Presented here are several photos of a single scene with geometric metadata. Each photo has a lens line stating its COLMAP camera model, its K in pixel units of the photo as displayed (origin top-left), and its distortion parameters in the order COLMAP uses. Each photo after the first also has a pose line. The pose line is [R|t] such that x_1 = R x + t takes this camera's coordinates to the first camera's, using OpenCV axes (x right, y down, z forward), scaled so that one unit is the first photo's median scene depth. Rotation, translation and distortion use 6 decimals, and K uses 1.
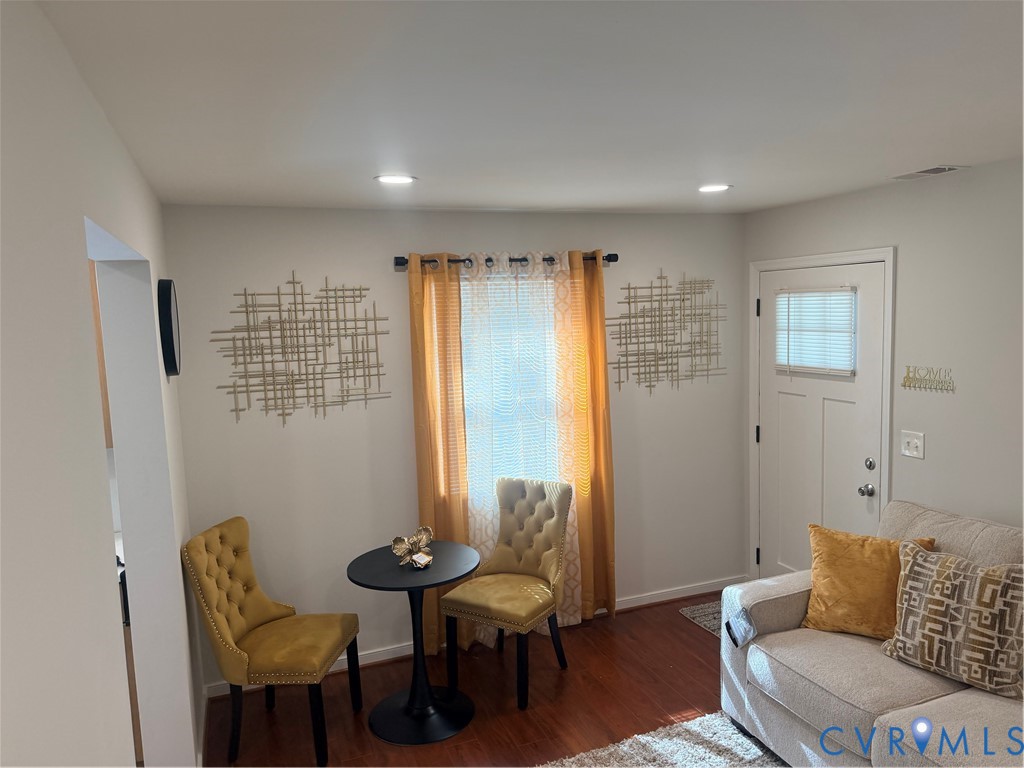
lens RADIAL K [[730.5, 0, 506.5], [0, 730.5, 381.2], [0, 0, 1]] dist [0.045395, -0.004647]
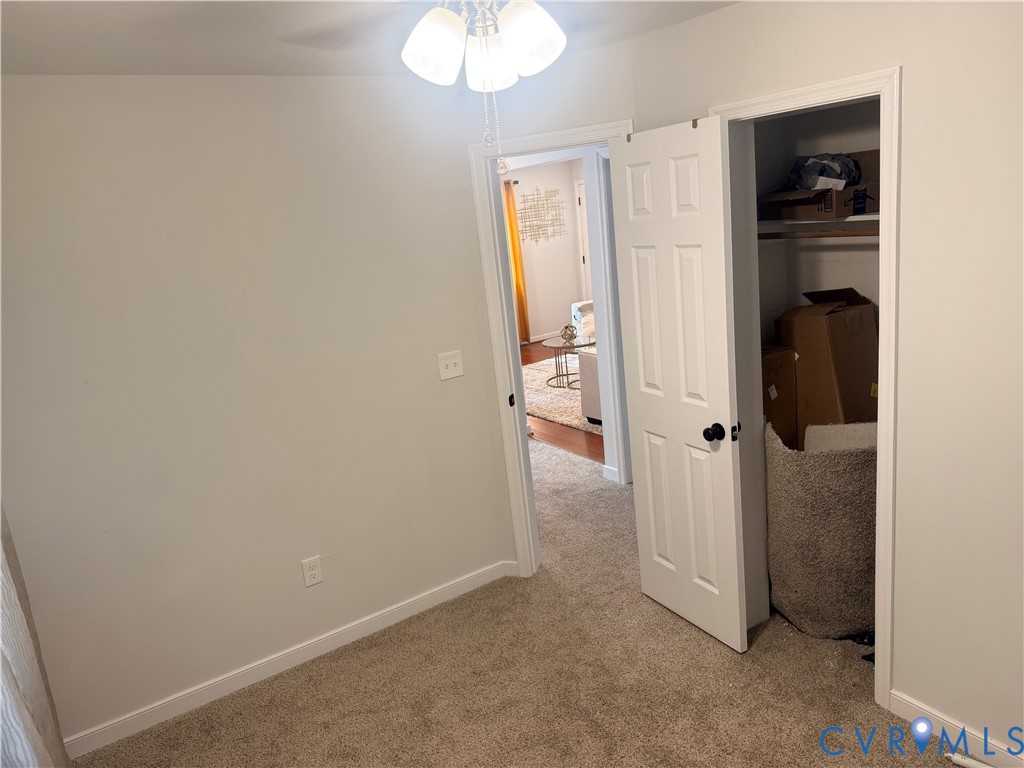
lens RADIAL K [[730.5, 0, 513.1], [0, 730.5, 384.0], [0, 0, 1]] dist [0.045395, -0.004647]
pose [[0.969179, -0.119687, 0.215331, -0.398012], [0.094907, 0.987984, 0.121982, 0.157068], [-0.227344, -0.097786, 0.968893, -1.161367]]
